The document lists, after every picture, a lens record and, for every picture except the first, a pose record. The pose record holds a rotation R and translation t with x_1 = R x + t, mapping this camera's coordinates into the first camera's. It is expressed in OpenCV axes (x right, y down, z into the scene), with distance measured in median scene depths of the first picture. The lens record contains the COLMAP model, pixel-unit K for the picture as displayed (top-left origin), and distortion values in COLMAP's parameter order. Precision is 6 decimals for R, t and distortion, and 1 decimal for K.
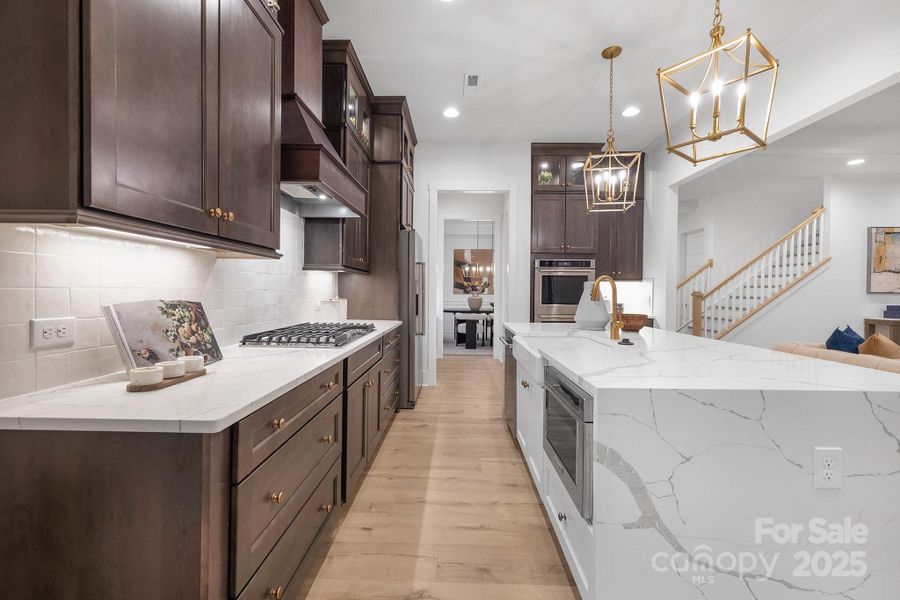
lens RADIAL K [[390.5, 0, 451.4], [0, 390.5, 294.9], [0, 0, 1]] dist [0.000338, 0.000152]
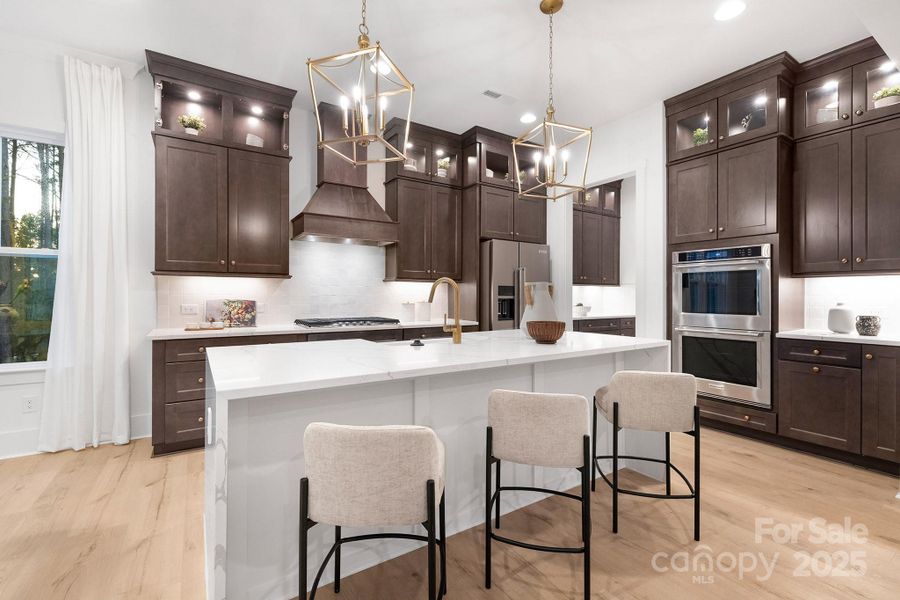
lens RADIAL K [[390.5, 0, 451.4], [0, 390.5, 294.9], [0, 0, 1]] dist [0.000338, 0.000152]
pose [[0.559281, -0.008900, -0.828930, 0.600215], [-0.005594, 0.999879, -0.014510, 0.004054], [0.828959, 0.012752, 0.559164, 0.230235]]
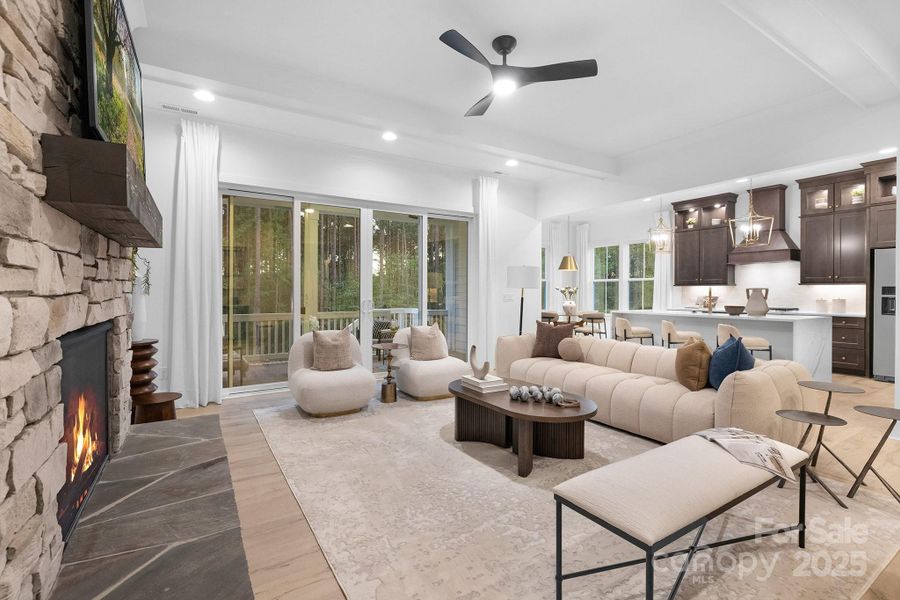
lens RADIAL K [[402.0, 0, 435.0], [0, 402.0, 295.1], [0, 0, 1]] dist [-0.010791, -0.000570]
pose [[-0.842744, -0.004180, -0.538298, 1.618631], [-0.014099, 0.999798, 0.014309, -0.004660], [0.538129, 0.019648, -0.842633, 1.085457]]
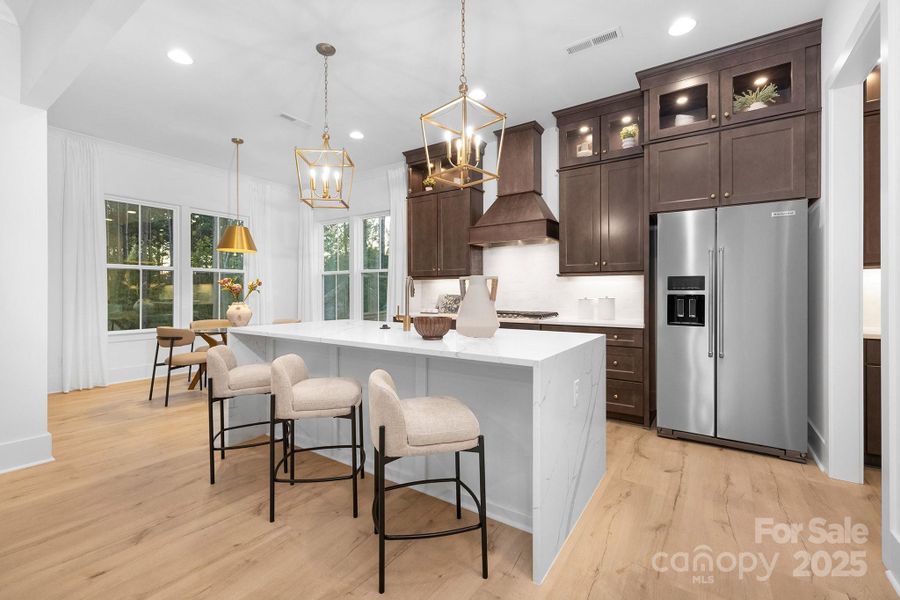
lens RADIAL K [[370.8, 0, 449.7], [0, 370.8, 291.0], [0, 0, 1]] dist [-0.000421, 0.000004]
pose [[-0.541945, -0.011207, -0.840339, 0.628420], [-0.012662, 0.999906, -0.005169, 0.000354], [0.840319, 0.007839, -0.542036, 0.842630]]
